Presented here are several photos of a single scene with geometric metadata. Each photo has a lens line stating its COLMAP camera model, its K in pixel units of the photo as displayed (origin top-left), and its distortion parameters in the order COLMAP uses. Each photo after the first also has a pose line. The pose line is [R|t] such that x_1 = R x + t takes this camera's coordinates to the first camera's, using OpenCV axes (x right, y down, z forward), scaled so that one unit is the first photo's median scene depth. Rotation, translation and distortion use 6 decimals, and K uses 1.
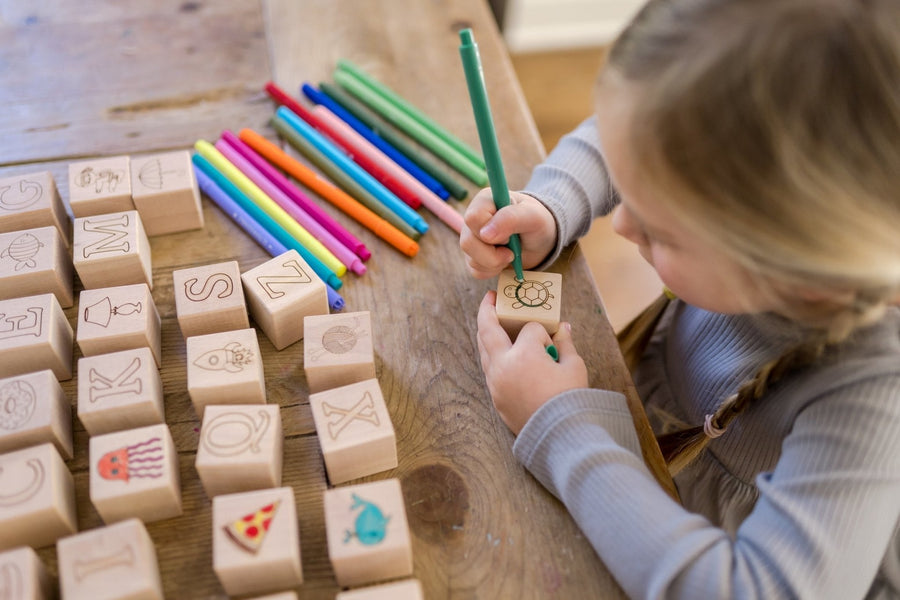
lens RADIAL K [[914.3, 0, 450.0], [0, 914.3, 300.0], [0, 0, 1]] dist [0.008849, 0.000967]
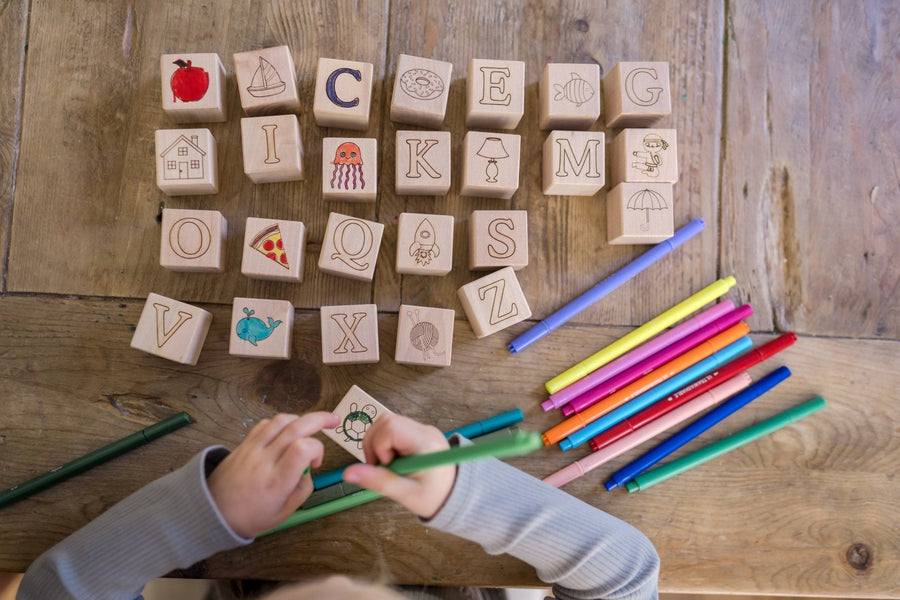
lens RADIAL K [[914.3, 0, 450.0], [0, 914.3, 300.0], [0, 0, 1]] dist [0.008849, 0.000967]
pose [[-0.245155, 0.960693, -0.130263, -0.021064], [-0.806377, -0.127471, 0.577501, -0.674556], [0.538197, 0.246618, 0.805930, 0.046709]]
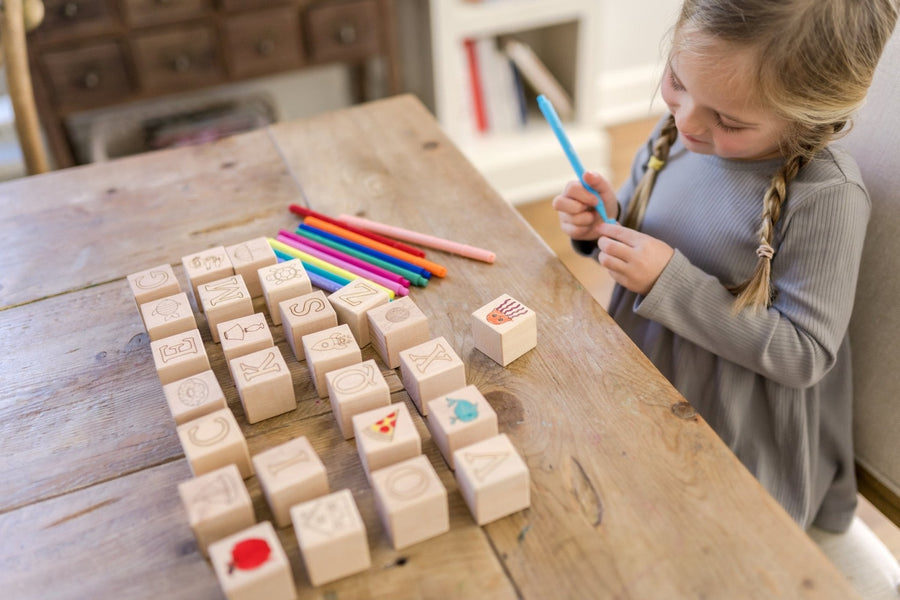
lens RADIAL K [[914.3, 0, 450.0], [0, 914.3, 300.0], [0, 0, 1]] dist [0.008849, 0.000967]
pose [[0.980615, -0.171834, 0.094160, -0.187954], [0.189709, 0.952851, -0.236824, 0.364013], [-0.049026, 0.250097, 0.966979, -0.380474]]
